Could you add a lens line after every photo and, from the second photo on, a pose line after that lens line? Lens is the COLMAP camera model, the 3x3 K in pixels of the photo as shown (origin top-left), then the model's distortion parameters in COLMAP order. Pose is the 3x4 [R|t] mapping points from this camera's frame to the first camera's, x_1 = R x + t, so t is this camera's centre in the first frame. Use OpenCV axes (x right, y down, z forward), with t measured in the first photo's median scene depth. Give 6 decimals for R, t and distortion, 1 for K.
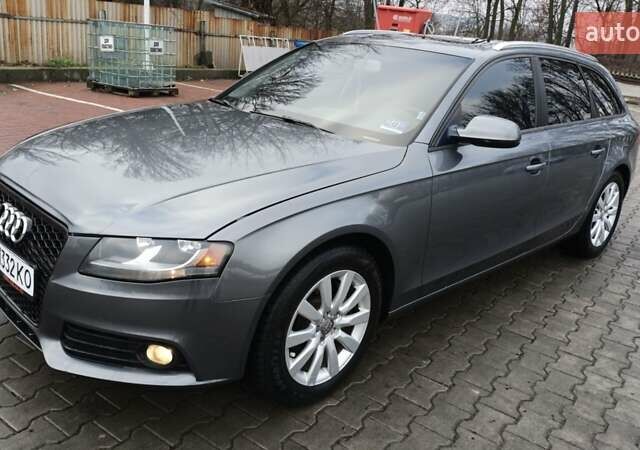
lens RADIAL K [[578.7, 0, 322.1], [0, 578.7, 215.0], [0, 0, 1]] dist [0.161988, -0.282394]
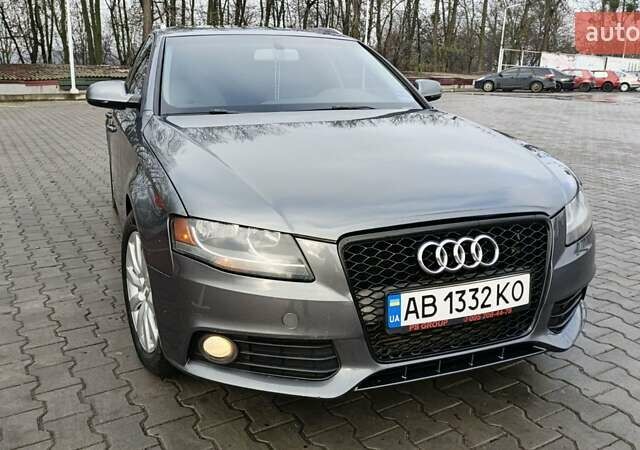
lens RADIAL K [[578.7, 0, 322.1], [0, 578.7, 215.0], [0, 0, 1]] dist [0.161988, -0.282394]
pose [[0.388039, -0.313486, 0.866690, -1.059806], [0.309630, 0.930061, 0.197778, -0.213887], [-0.868075, 0.191608, 0.457965, 0.636360]]
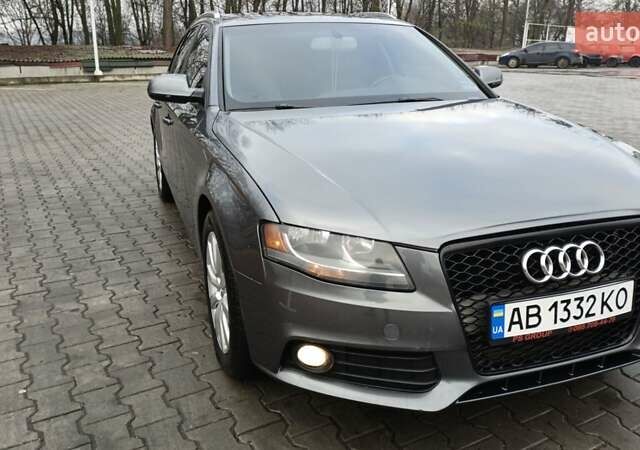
lens RADIAL K [[578.7, 0, 322.1], [0, 578.7, 215.0], [0, 0, 1]] dist [0.161988, -0.282394]
pose [[0.411409, -0.346544, 0.843001, -1.066488], [0.319256, 0.921096, 0.222841, -0.266263], [-0.853709, 0.177454, 0.489583, 0.717059]]
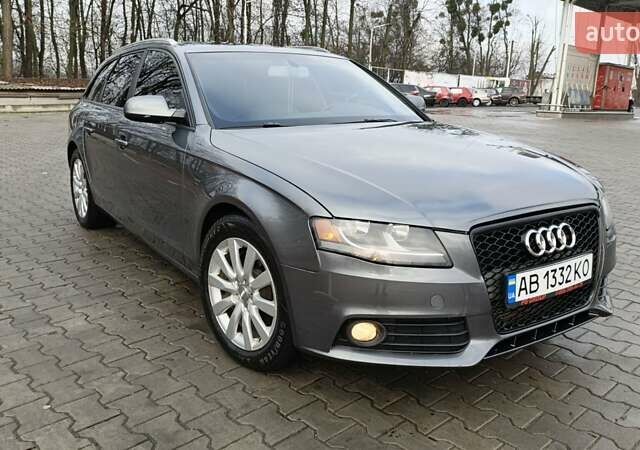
lens RADIAL K [[578.7, 0, 322.1], [0, 578.7, 215.0], [0, 0, 1]] dist [0.161988, -0.282394]
pose [[0.173071, -0.305742, 0.936252, -1.241949], [0.300595, 0.921640, 0.245404, -0.318021], [-0.937918, 0.238960, 0.251413, 0.900443]]
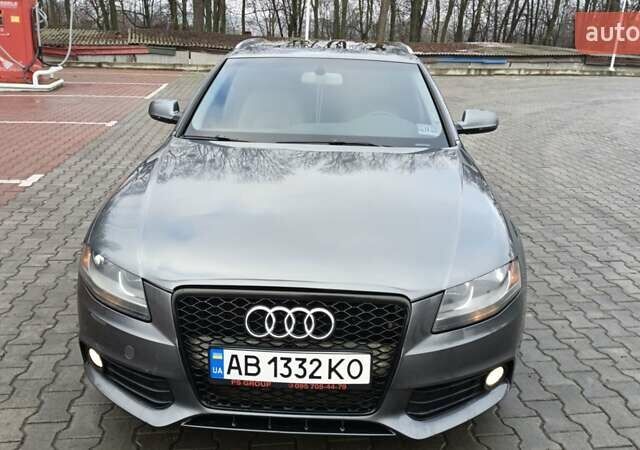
lens RADIAL K [[578.7, 0, 322.1], [0, 578.7, 215.0], [0, 0, 1]] dist [0.161988, -0.282394]
pose [[0.726609, -0.272133, 0.630859, -0.804838], [0.242649, 0.960684, 0.134932, -0.197866], [-0.642776, 0.055035, 0.764075, 0.253263]]
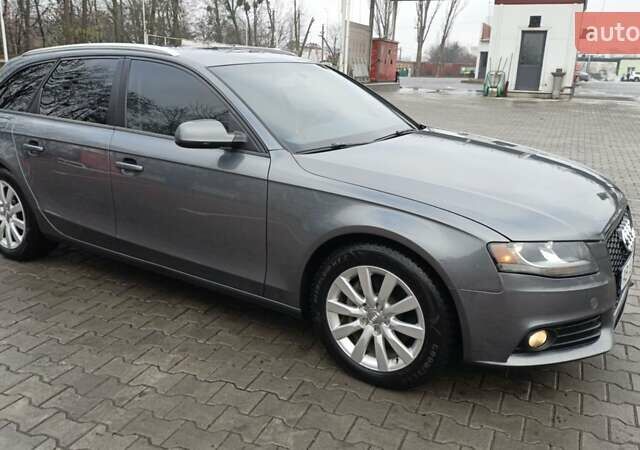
lens RADIAL K [[578.7, 0, 322.1], [0, 578.7, 215.0], [0, 0, 1]] dist [0.161988, -0.282394]
pose [[-0.219151, -0.352873, 0.909645, -1.222114], [0.263472, 0.876270, 0.403402, -0.565014], [-0.939444, 0.328072, -0.099063, 1.397318]]
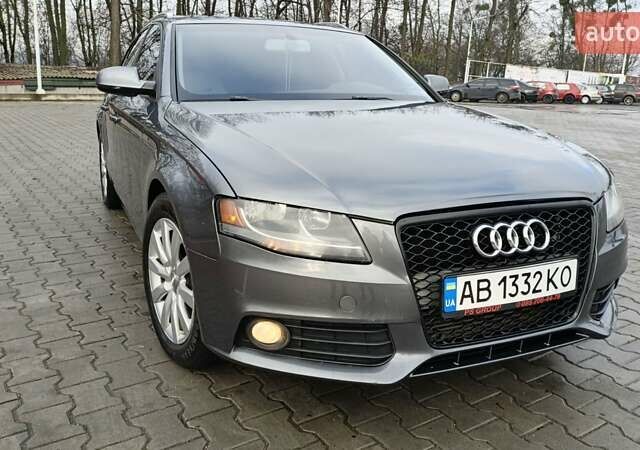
lens RADIAL K [[578.7, 0, 322.1], [0, 578.7, 215.0], [0, 0, 1]] dist [0.161988, -0.282394]
pose [[0.337459, -0.299205, 0.892523, -1.087930], [0.291375, 0.934777, 0.203203, -0.212160], [-0.895110, 0.191487, 0.402630, 0.736488]]
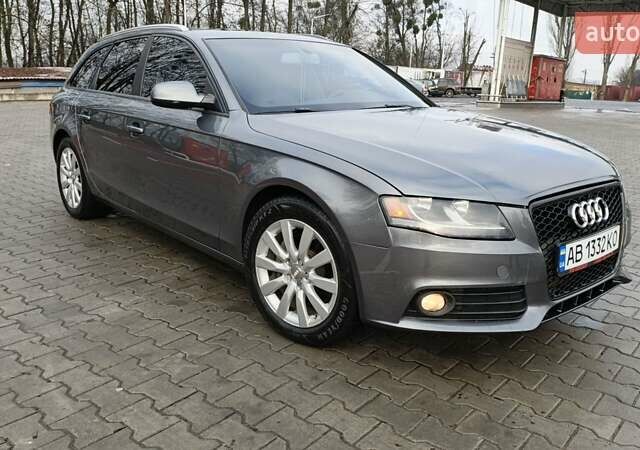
lens RADIAL K [[578.7, 0, 322.1], [0, 578.7, 215.0], [0, 0, 1]] dist [0.161988, -0.282394]
pose [[0.065477, -0.322463, 0.944315, -1.302093], [0.291505, 0.911245, 0.290958, -0.365075], [-0.954326, 0.256222, 0.153665, 1.067180]]
